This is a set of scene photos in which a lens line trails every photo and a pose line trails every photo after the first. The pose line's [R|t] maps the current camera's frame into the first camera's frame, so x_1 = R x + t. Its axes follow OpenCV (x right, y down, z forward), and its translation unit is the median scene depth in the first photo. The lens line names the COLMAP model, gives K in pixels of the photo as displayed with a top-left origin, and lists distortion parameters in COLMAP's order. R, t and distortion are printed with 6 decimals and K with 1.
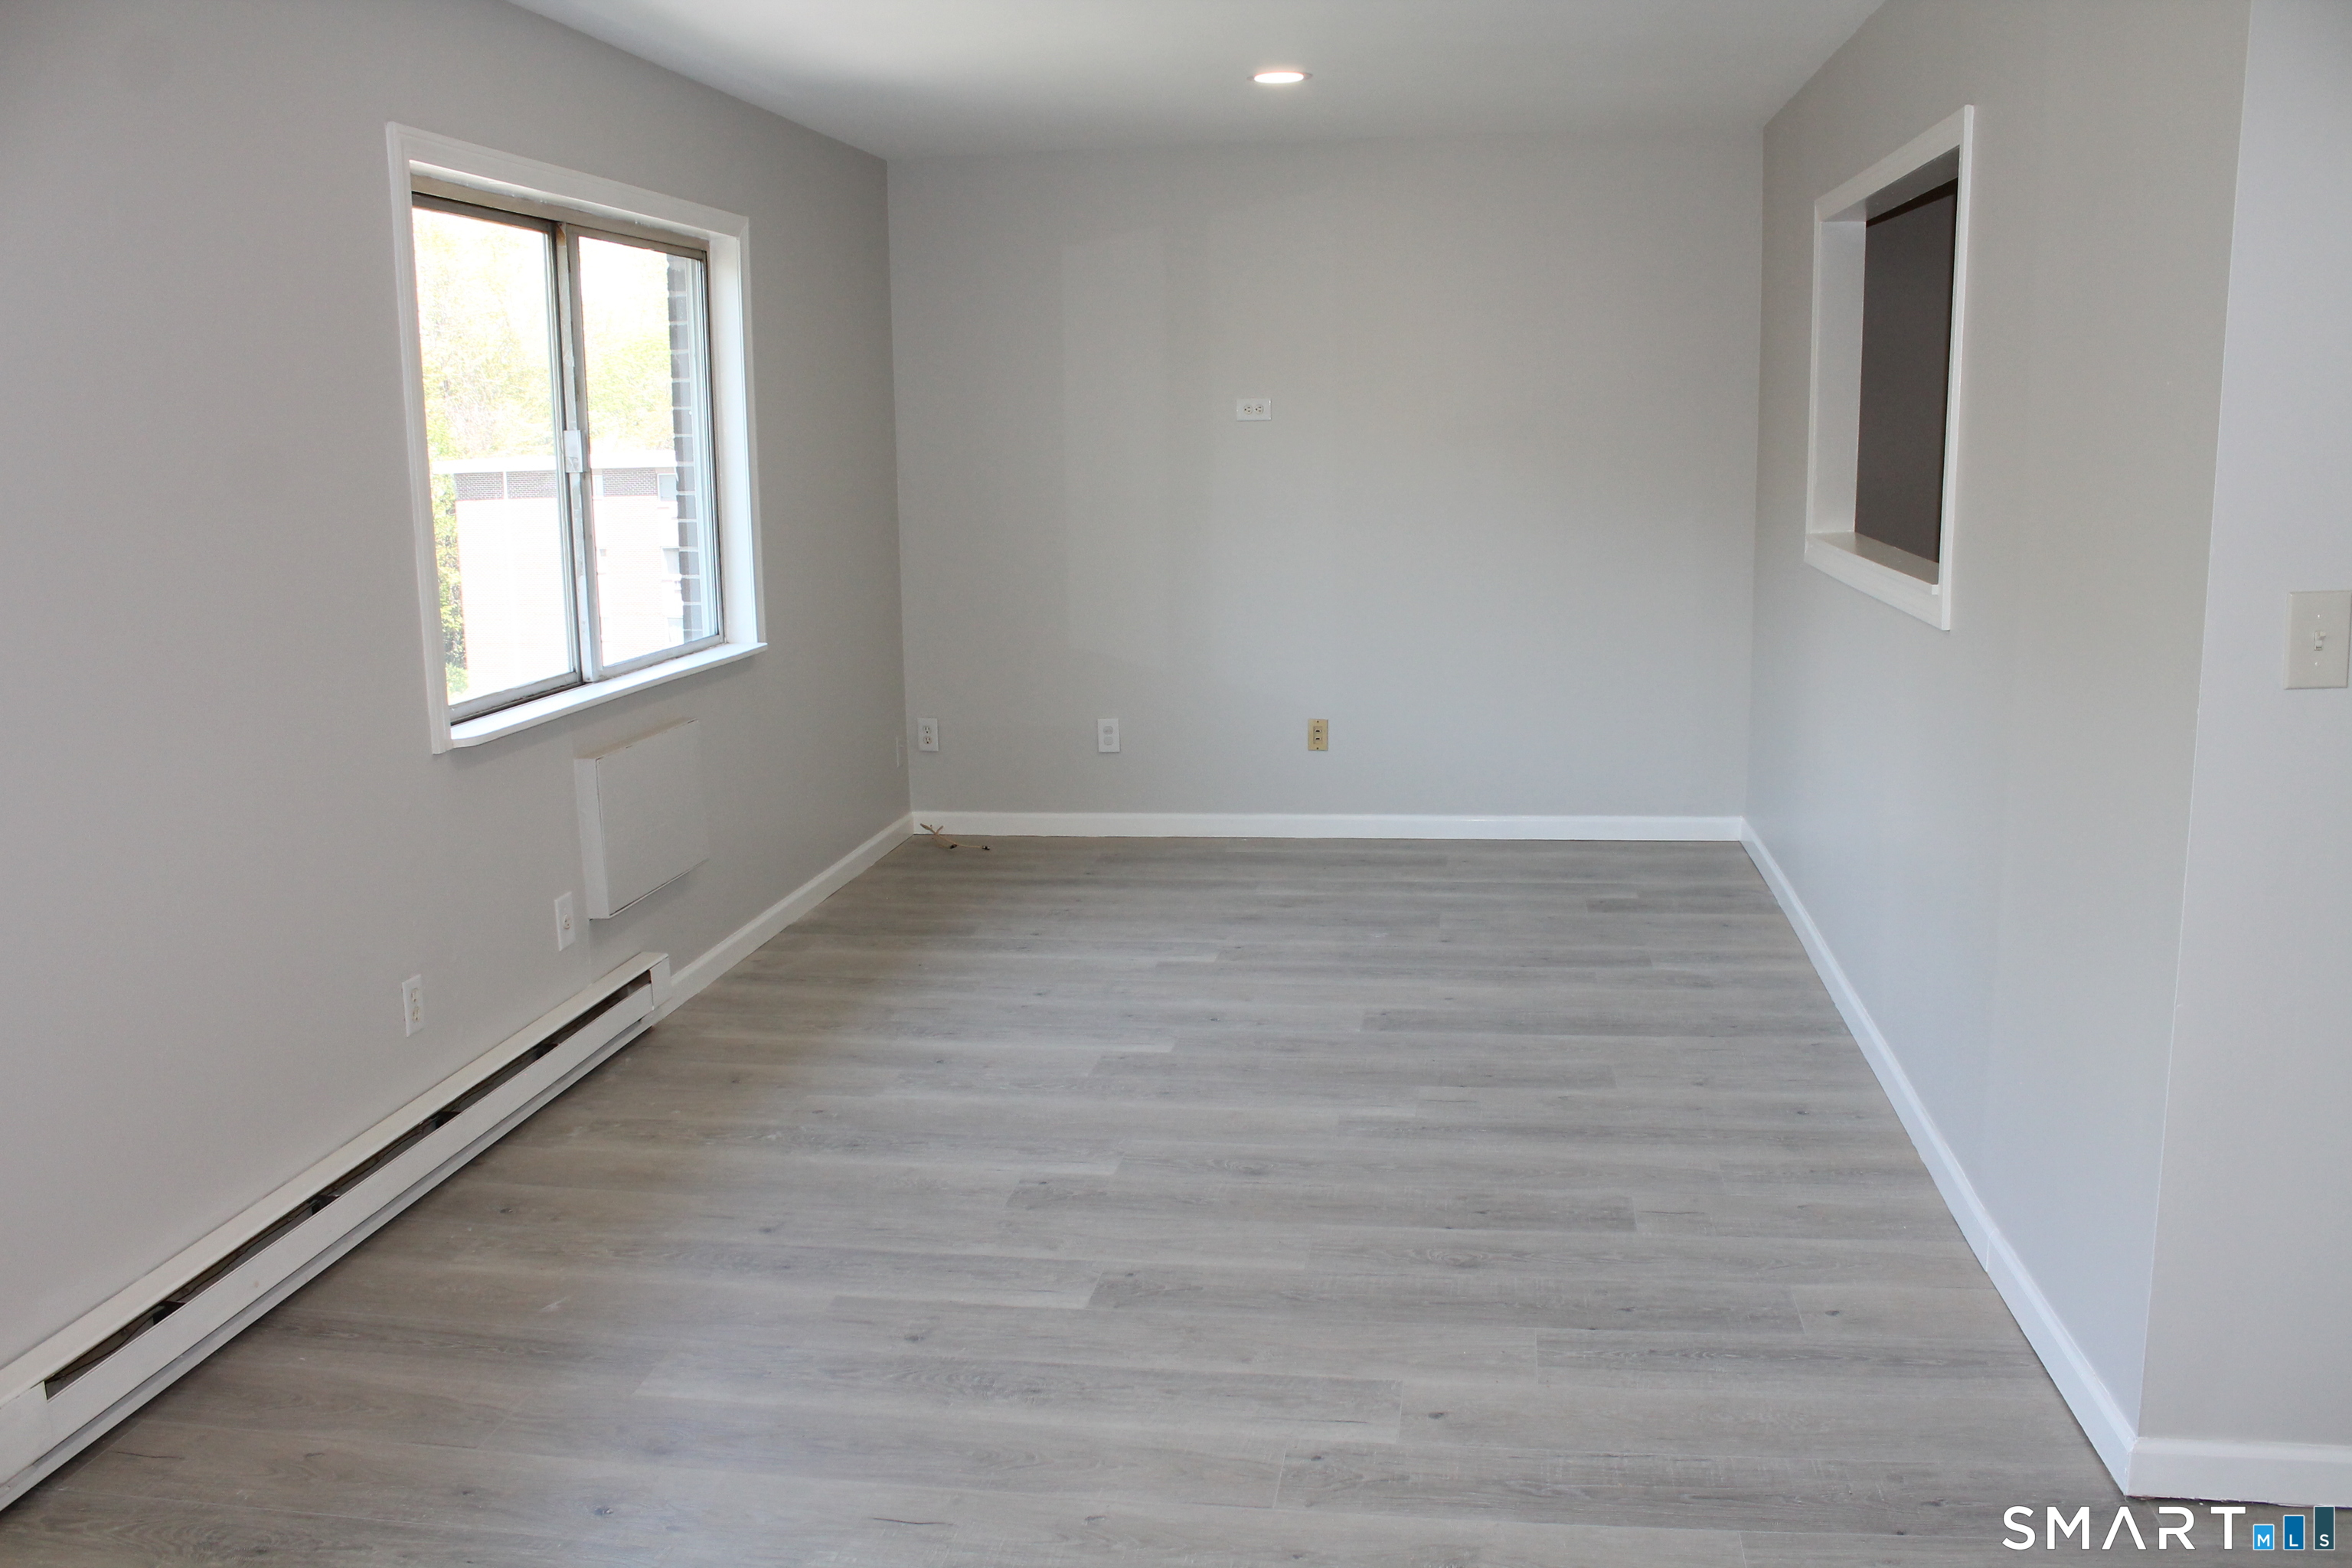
lens RADIAL K [[2007.9, 0, 1187.6], [0, 2007.9, 775.6], [0, 0, 1]] dist [-0.163307, 0.150159]
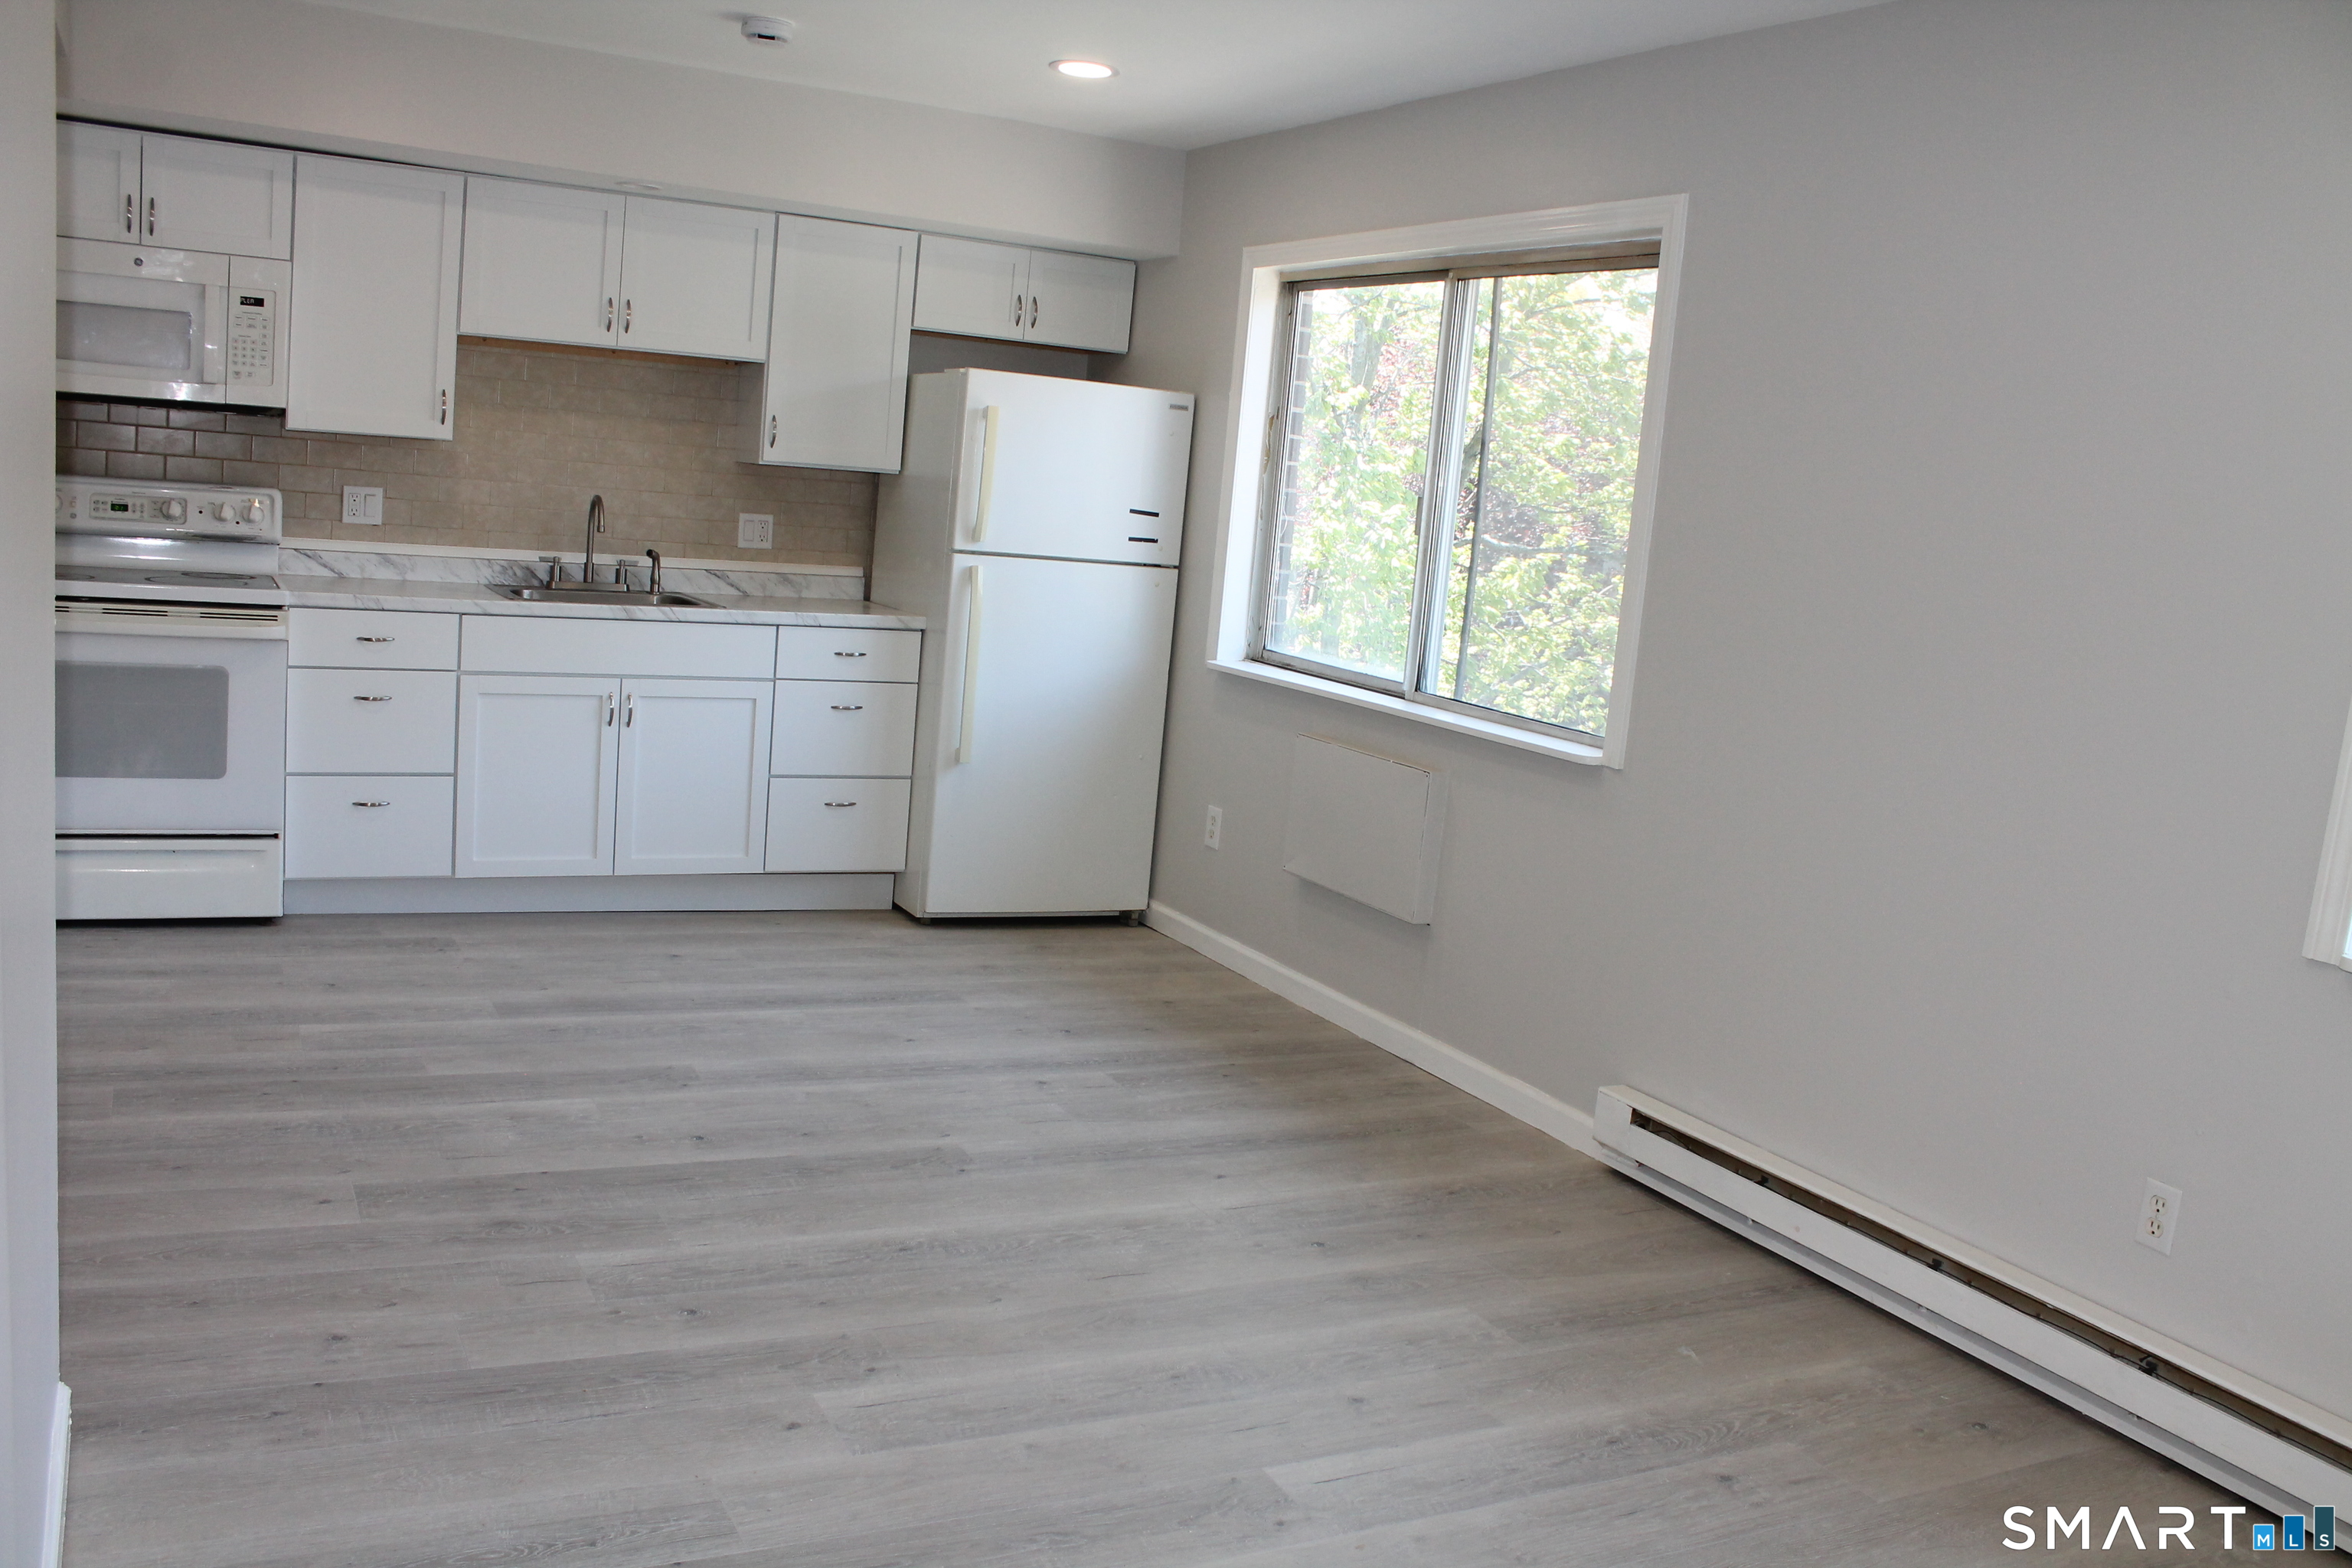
lens RADIAL K [[2007.9, 0, 1194.9], [0, 2007.9, 793.1], [0, 0, 1]] dist [-0.163307, 0.150159]
pose [[-0.806379, 0.038830, -0.590123, 0.340412], [-0.176360, 0.936653, 0.302620, -0.189055], [0.564491, 0.348100, -0.748449, 1.121077]]
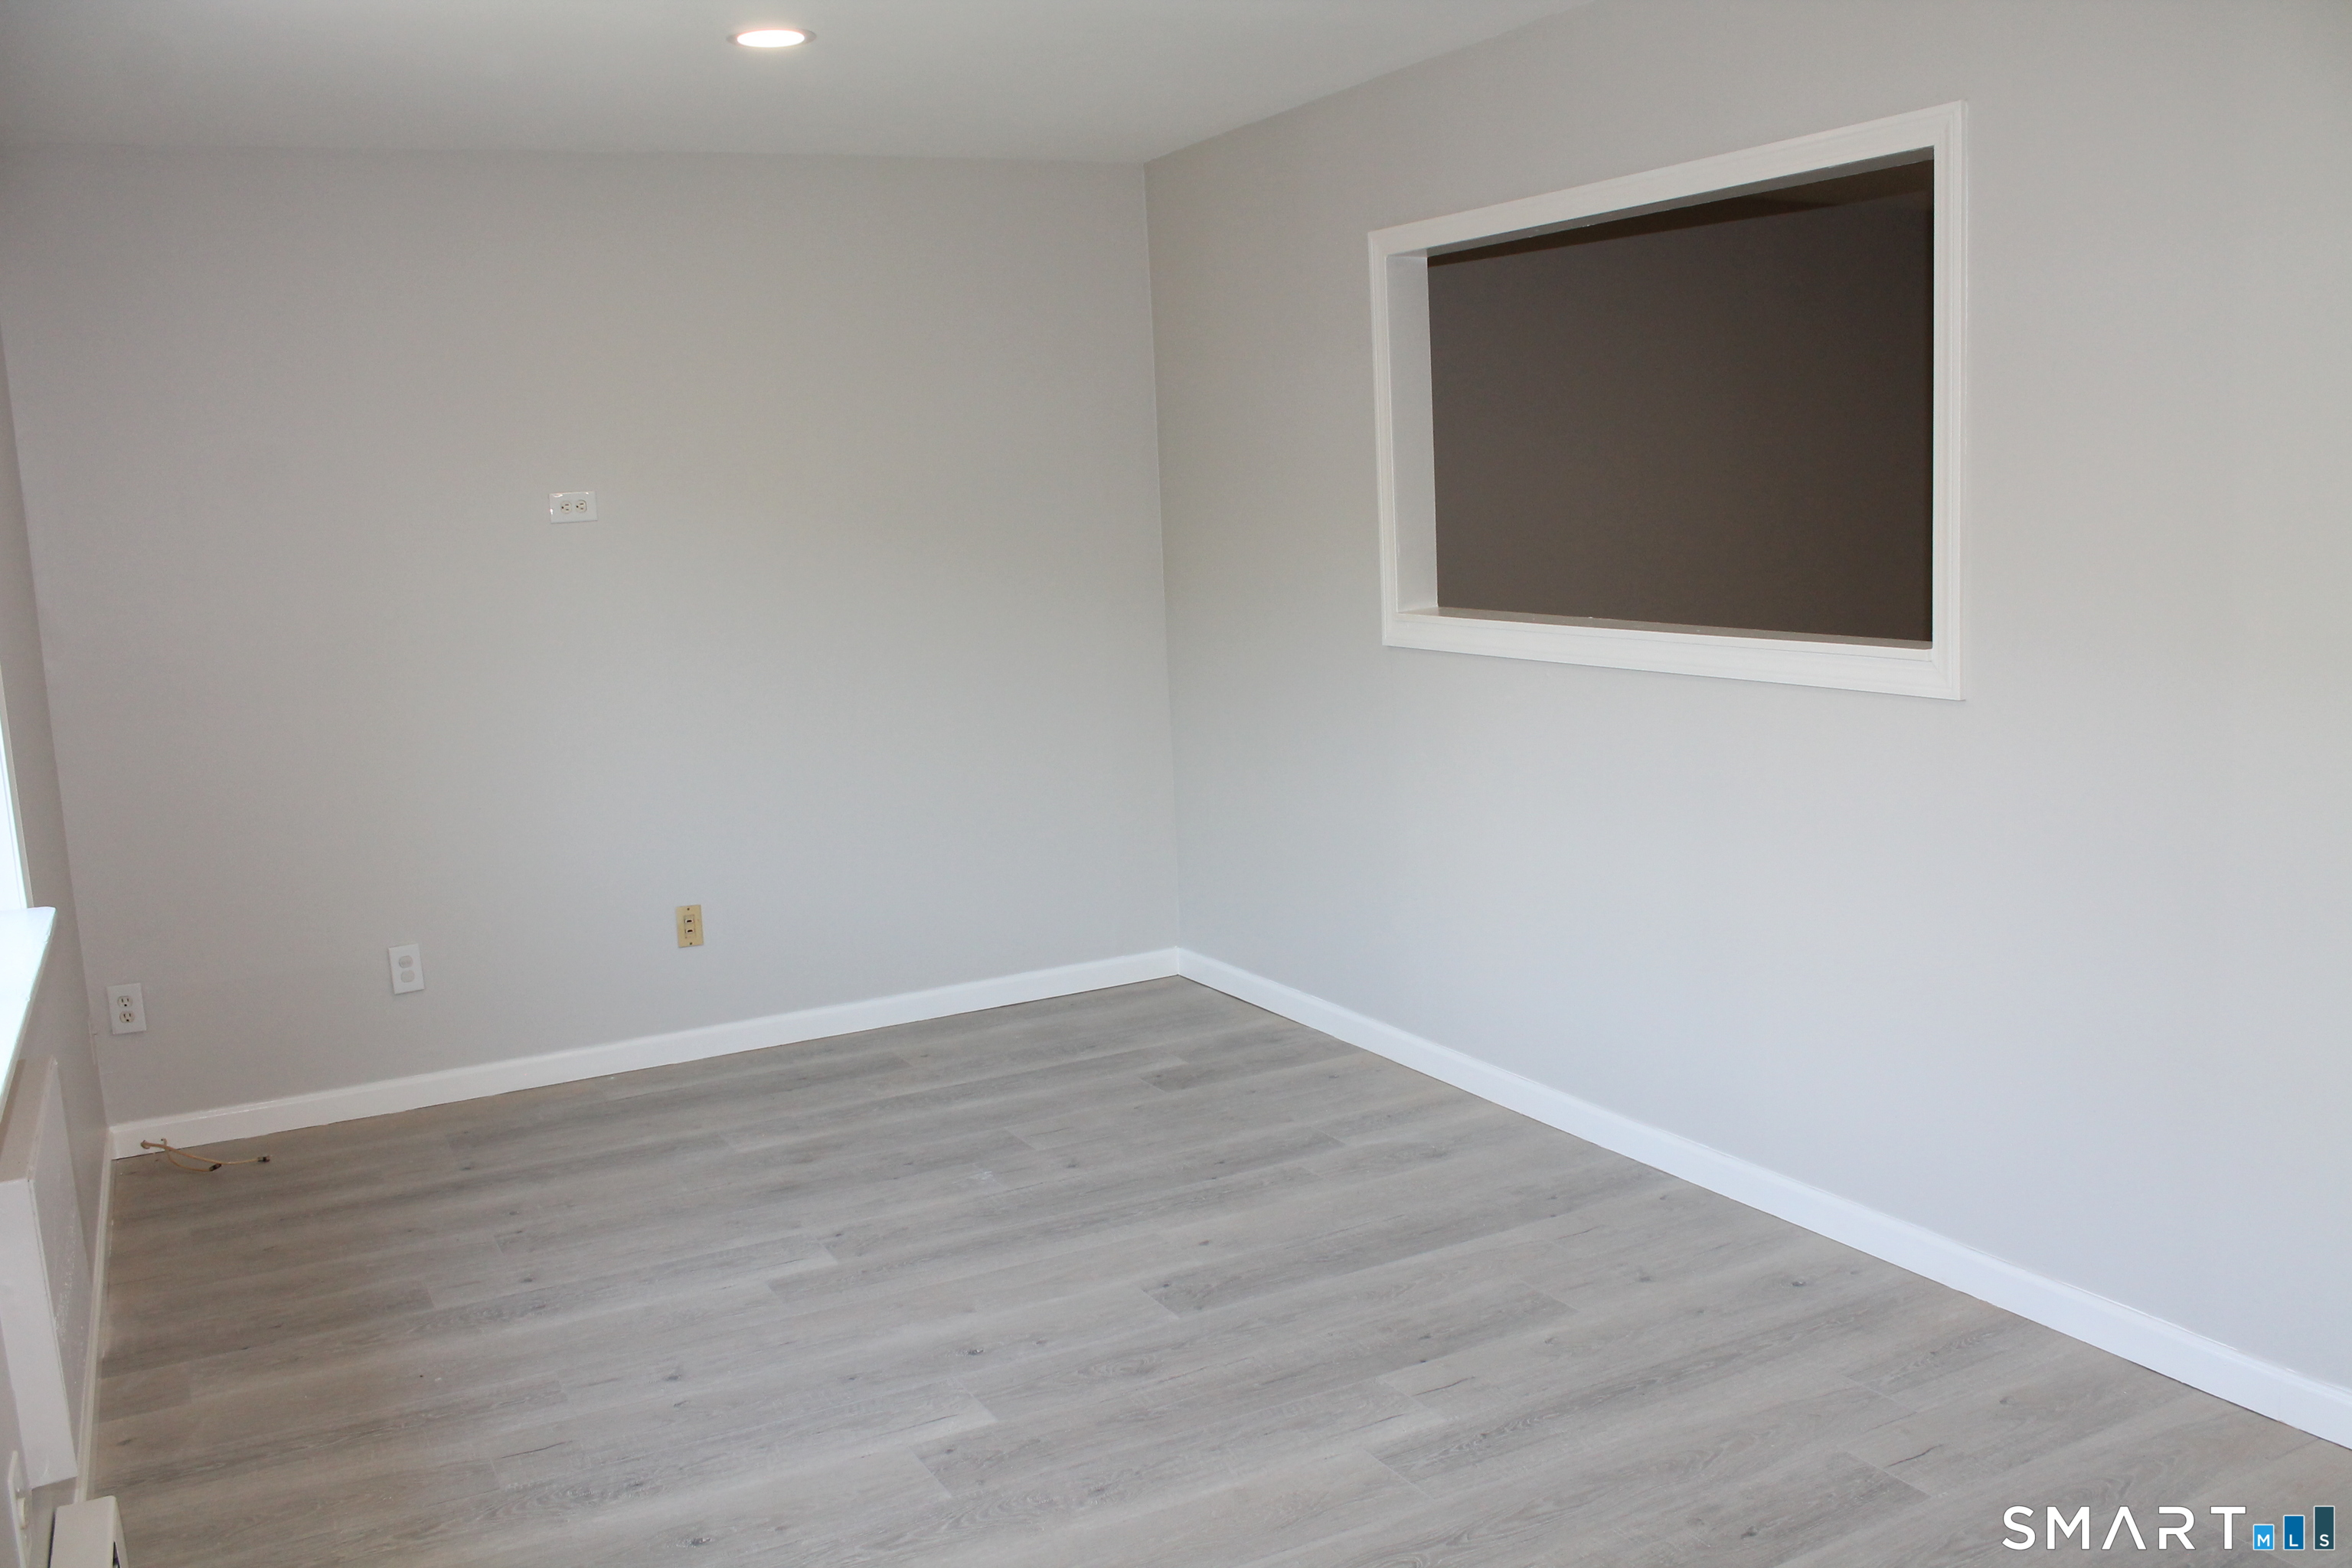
lens RADIAL K [[2007.9, 0, 1196.2], [0, 2007.9, 800.2], [0, 0, 1]] dist [-0.163307, 0.150159]
pose [[0.804567, -0.112383, 0.583131, -0.337472], [0.137389, 0.990516, 0.001334, -0.065928], [-0.577751, 0.079042, 0.812377, 0.415242]]
